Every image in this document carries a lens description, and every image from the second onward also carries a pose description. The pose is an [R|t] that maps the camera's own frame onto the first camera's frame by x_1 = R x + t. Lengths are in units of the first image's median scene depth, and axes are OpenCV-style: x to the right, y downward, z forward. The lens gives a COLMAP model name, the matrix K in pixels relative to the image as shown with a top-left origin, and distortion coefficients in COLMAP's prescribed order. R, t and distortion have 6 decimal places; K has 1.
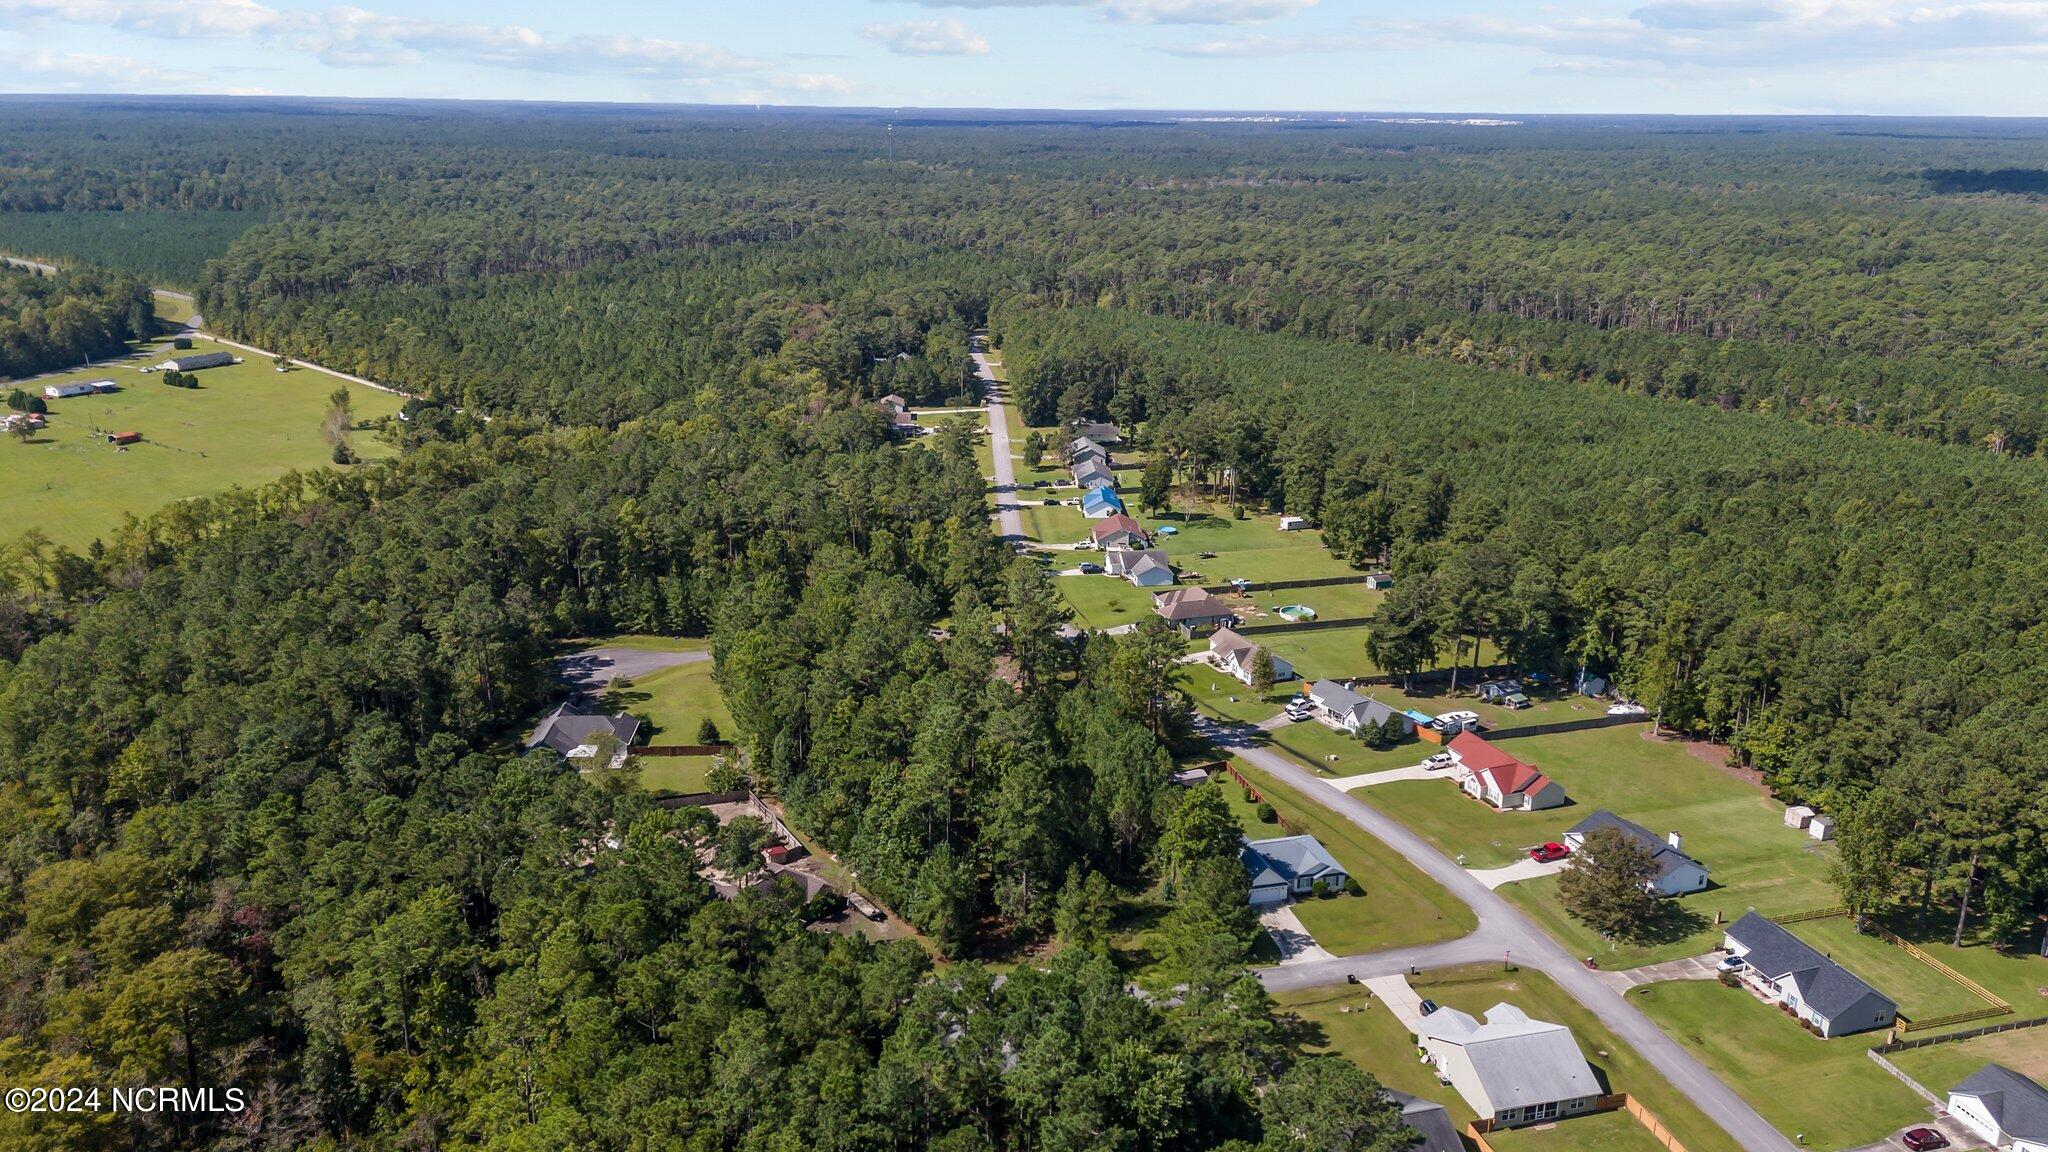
lens RADIAL K [[1497.4, 0, 1025.9], [0, 1497.4, 580.1], [0, 0, 1]] dist [0.090161, -0.092063]
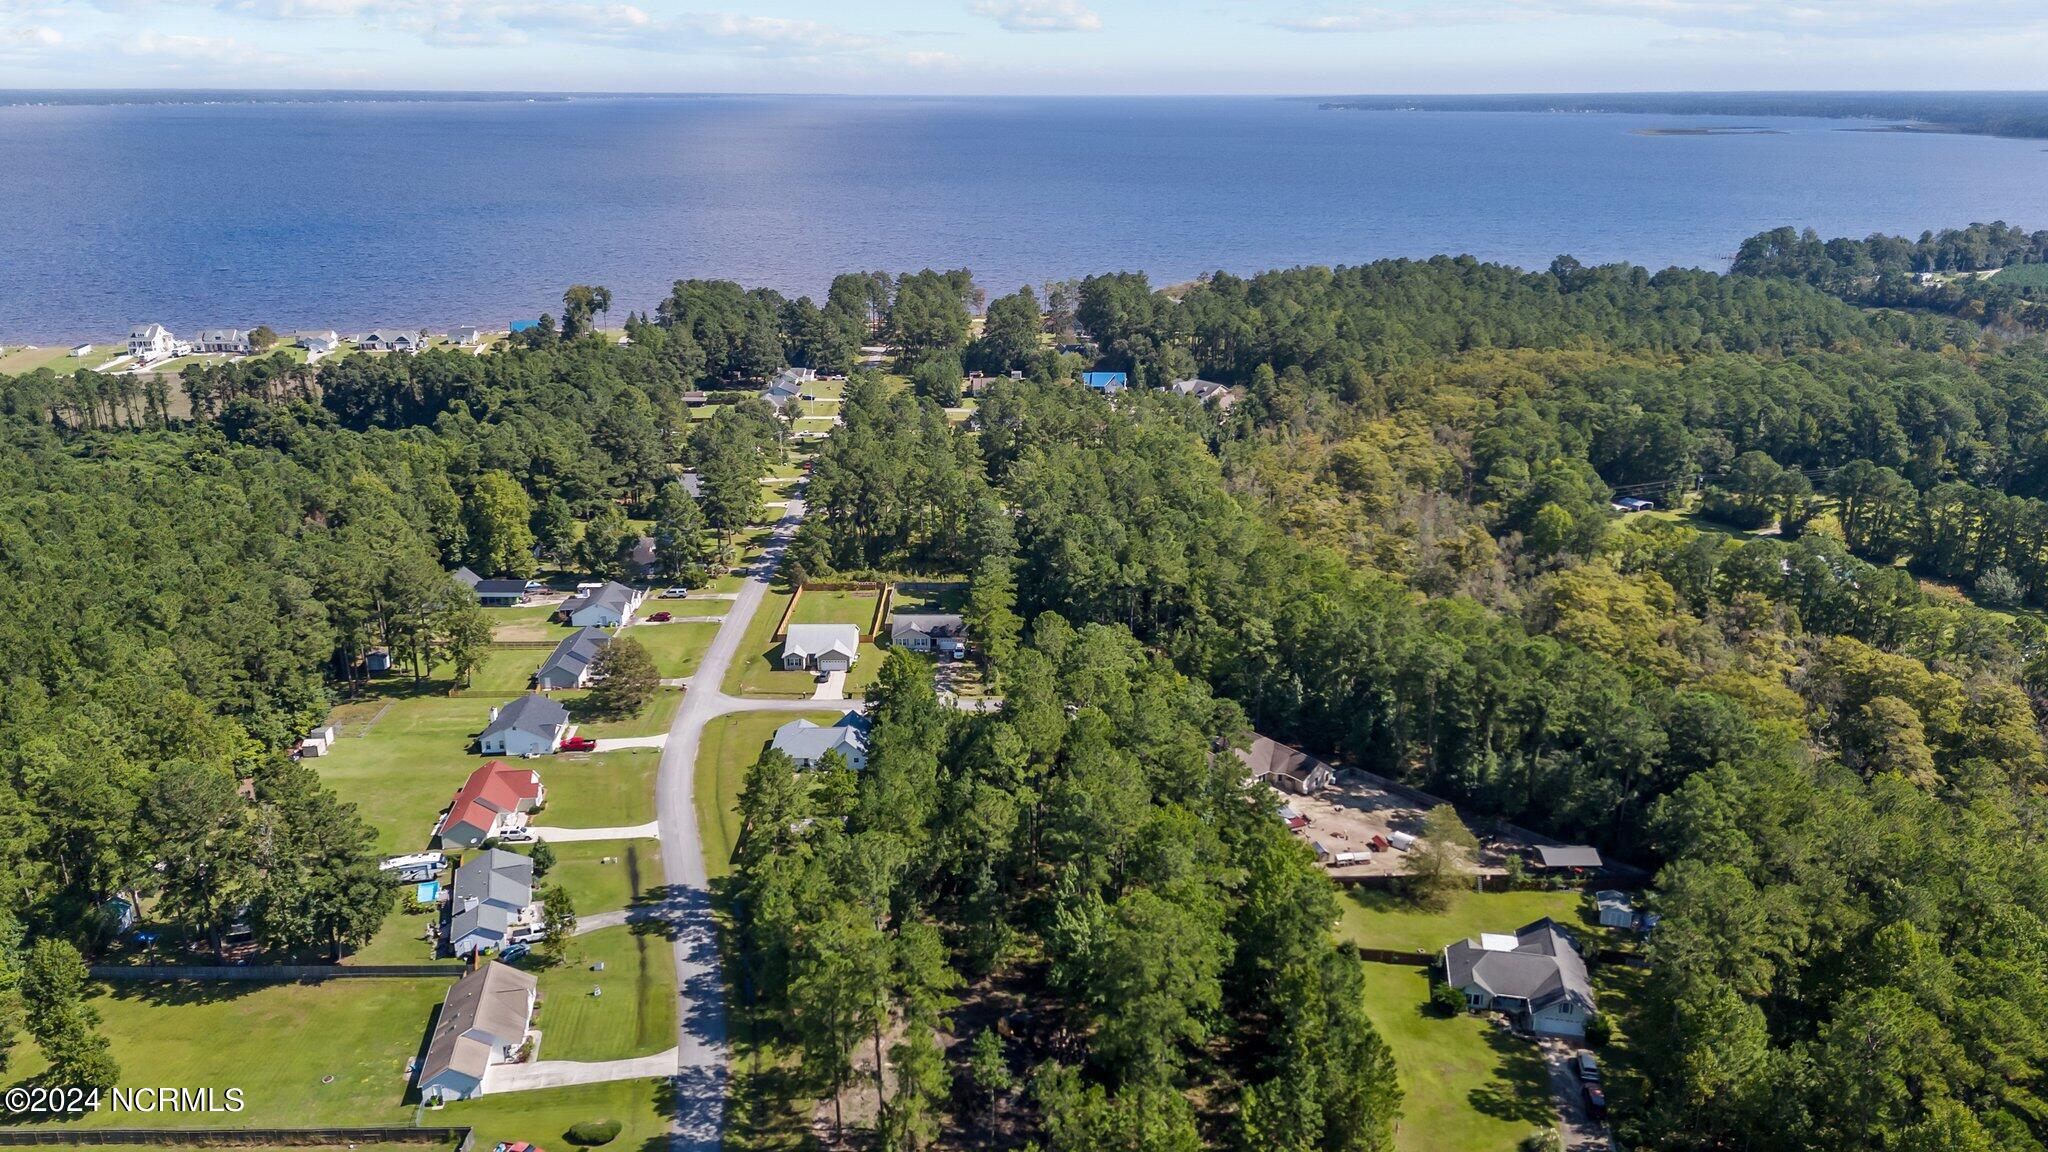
lens RADIAL K [[1510.2, 0, 1028.4], [0, 1510.2, 585.5], [0, 0, 1]] dist [0.106968, -0.136530]
pose [[-0.965944, -0.093345, 0.241328, -0.214453], [0.065864, 0.813240, 0.578189, -0.476239], [-0.250229, 0.574393, -0.779396, 1.457625]]
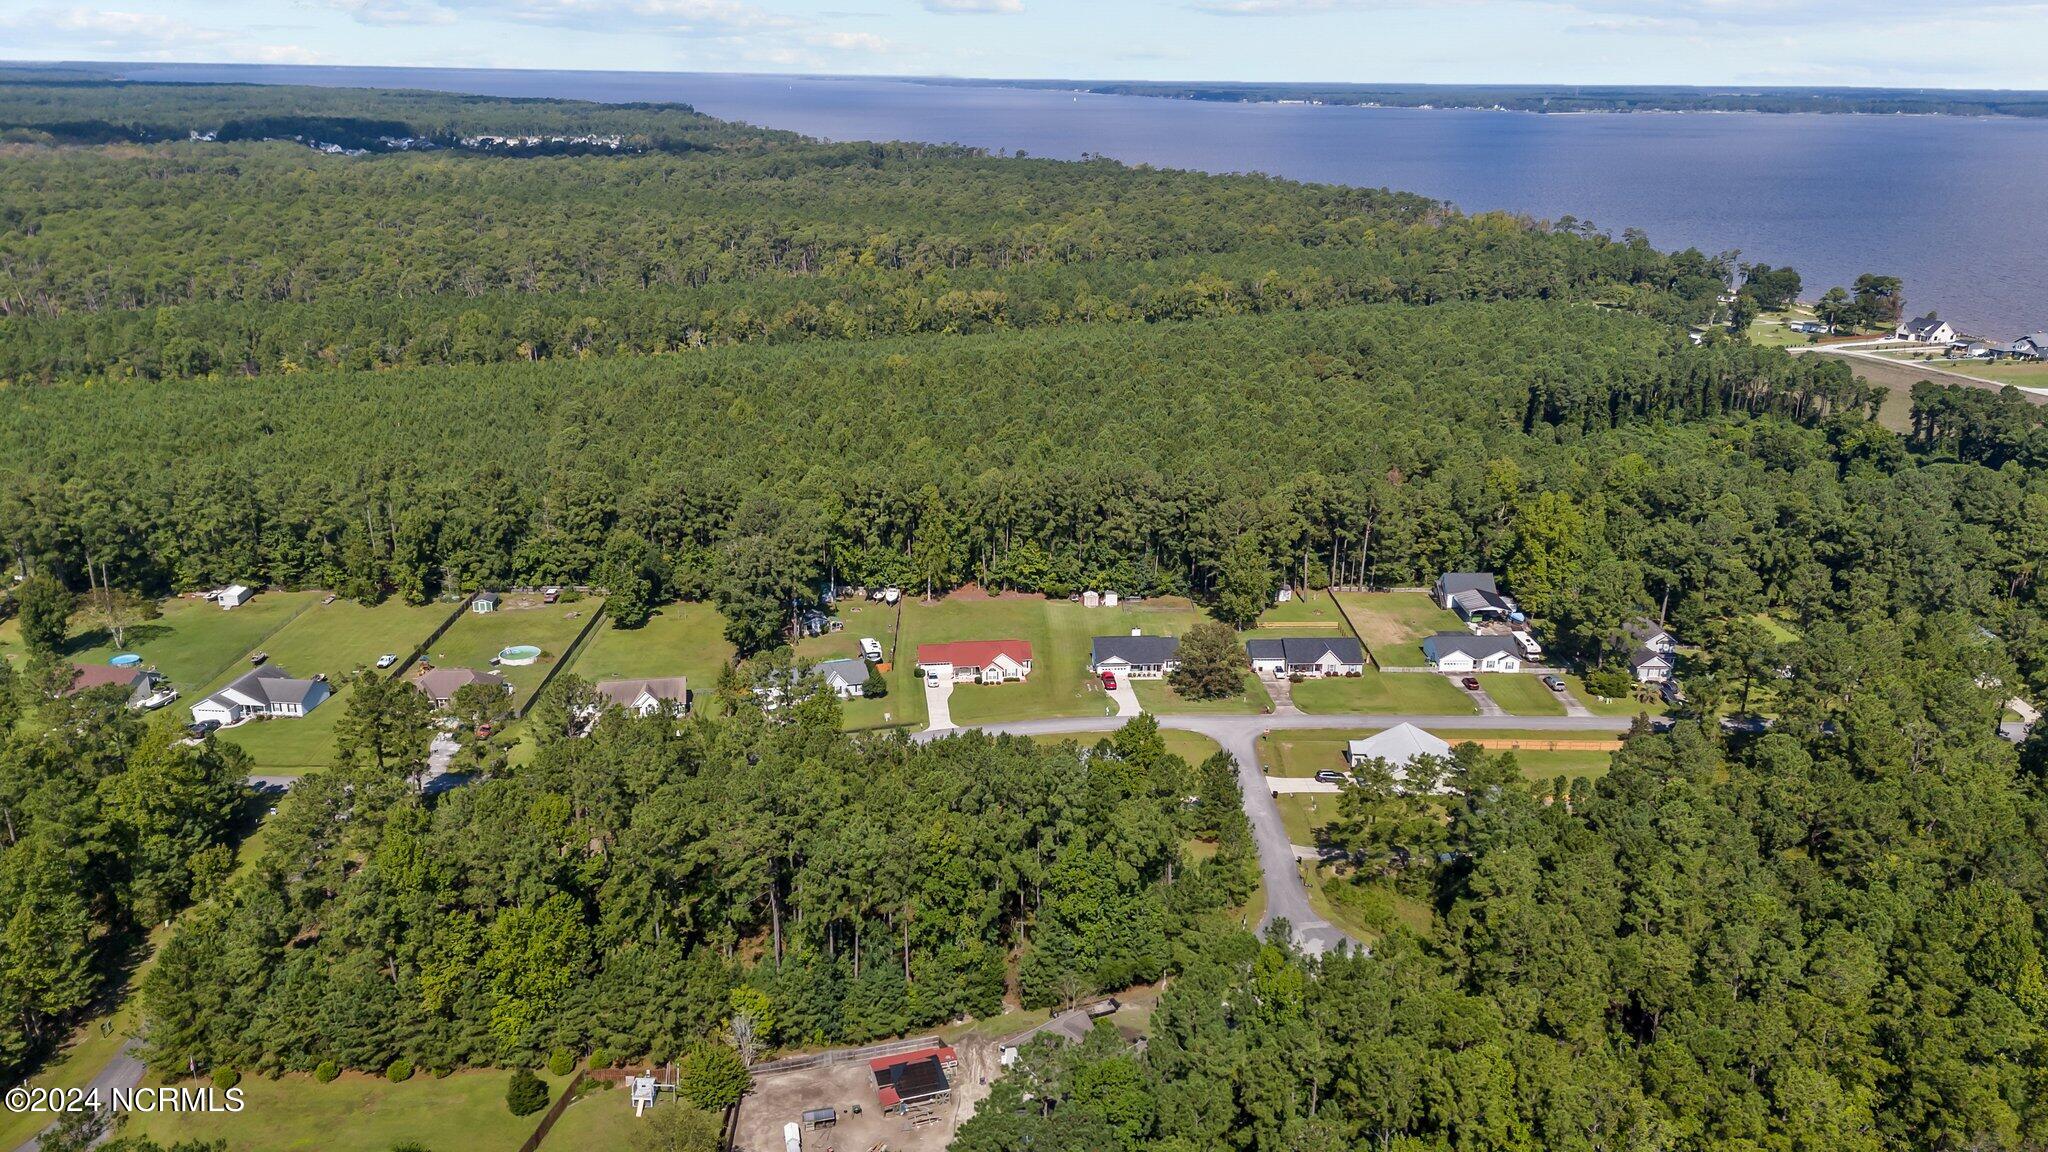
lens RADIAL K [[1489.1, 0, 1028.2], [0, 1489.1, 587.3], [0, 0, 1]] dist [0.132122, -0.194981]
pose [[0.250079, -0.323272, 0.912664, -0.632056], [0.281747, 0.926121, 0.250837, -0.179739], [-0.926326, 0.194412, 0.322684, 0.541621]]
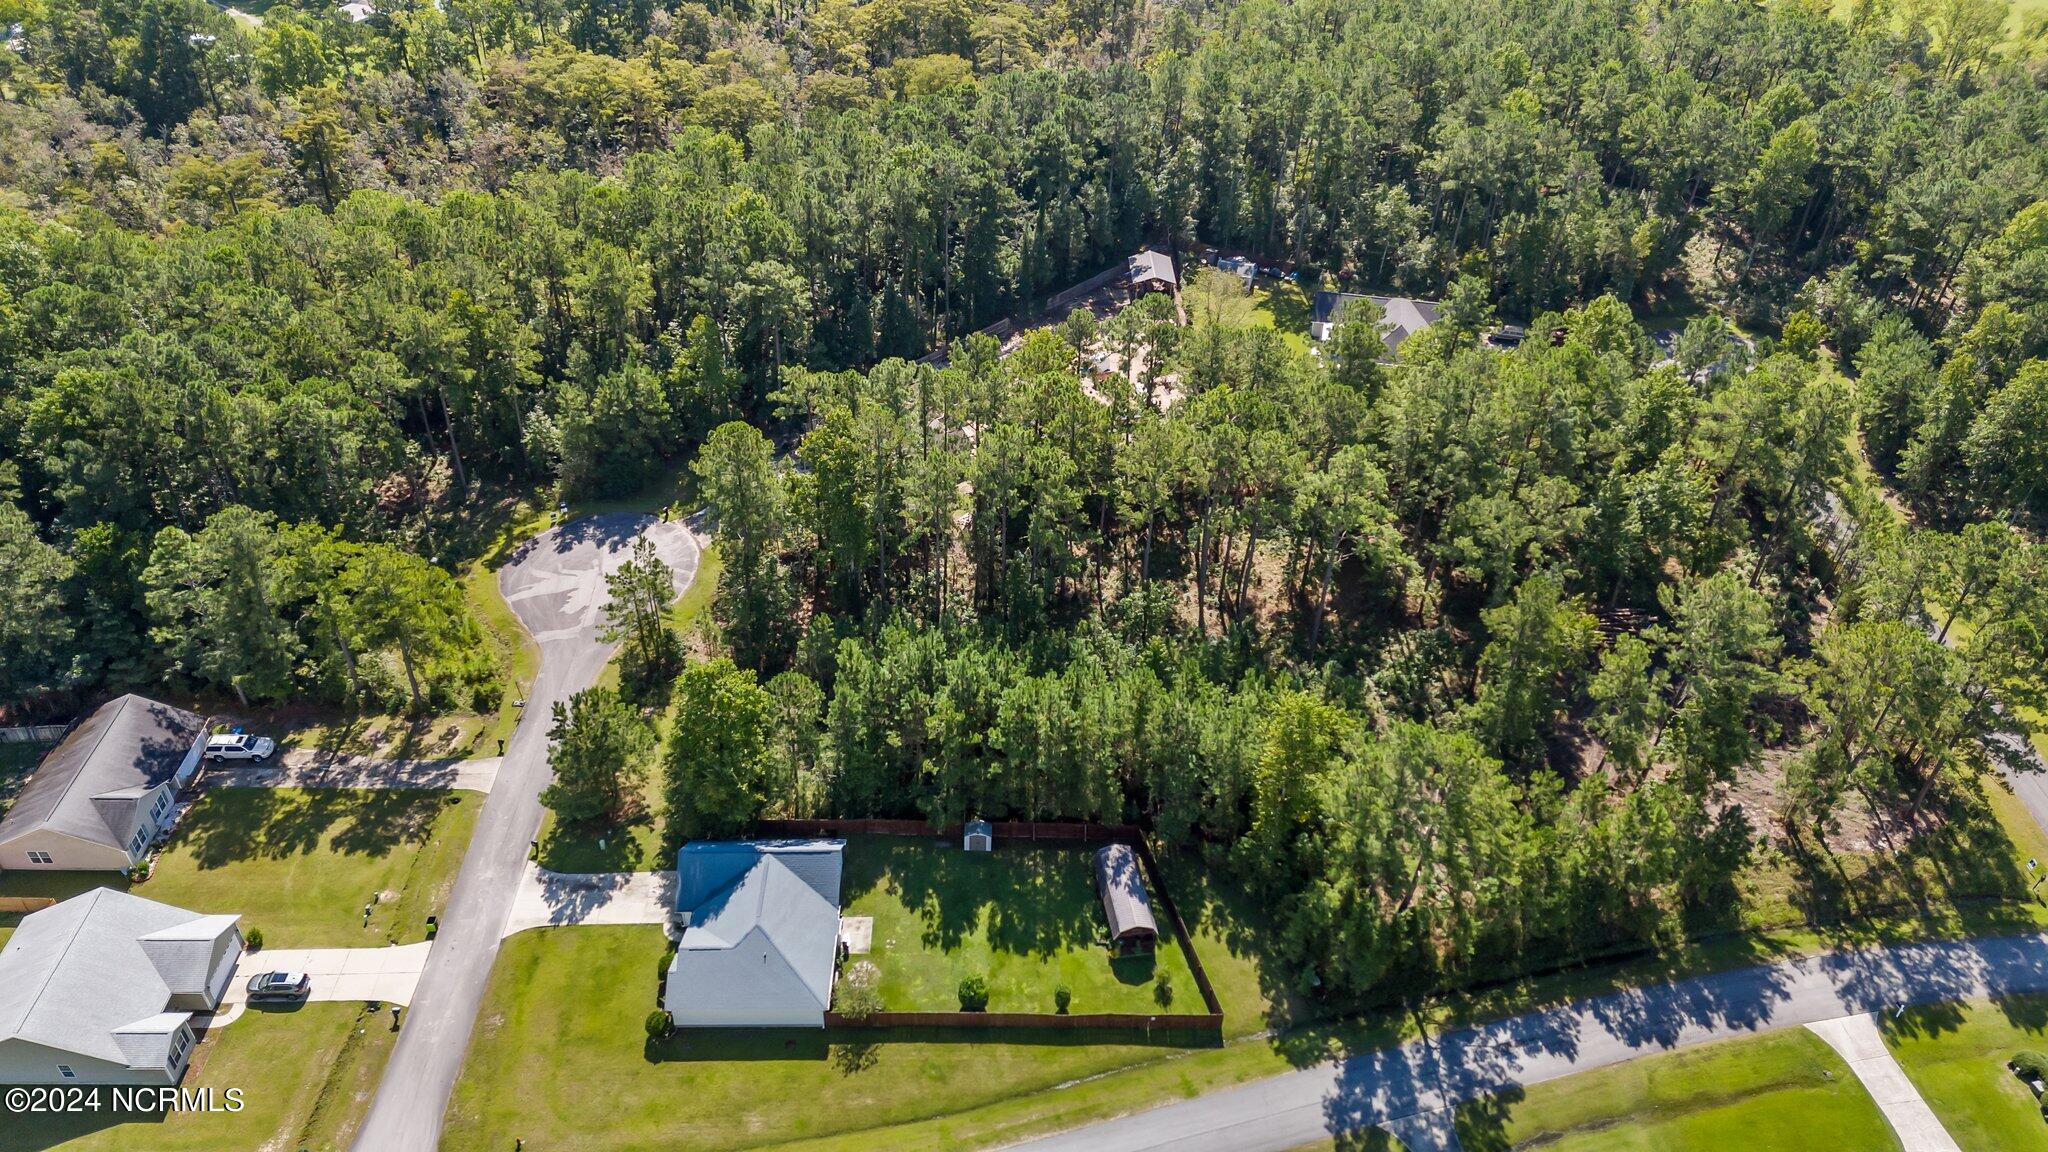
lens RADIAL K [[1497.4, 0, 1025.9], [0, 1497.4, 580.1], [0, 0, 1]] dist [0.090161, -0.092063]
pose [[-0.255073, 0.591591, -0.764825, 0.394766], [-0.313550, 0.697639, 0.644194, -0.232859], [0.914671, 0.404128, 0.007544, 0.828709]]
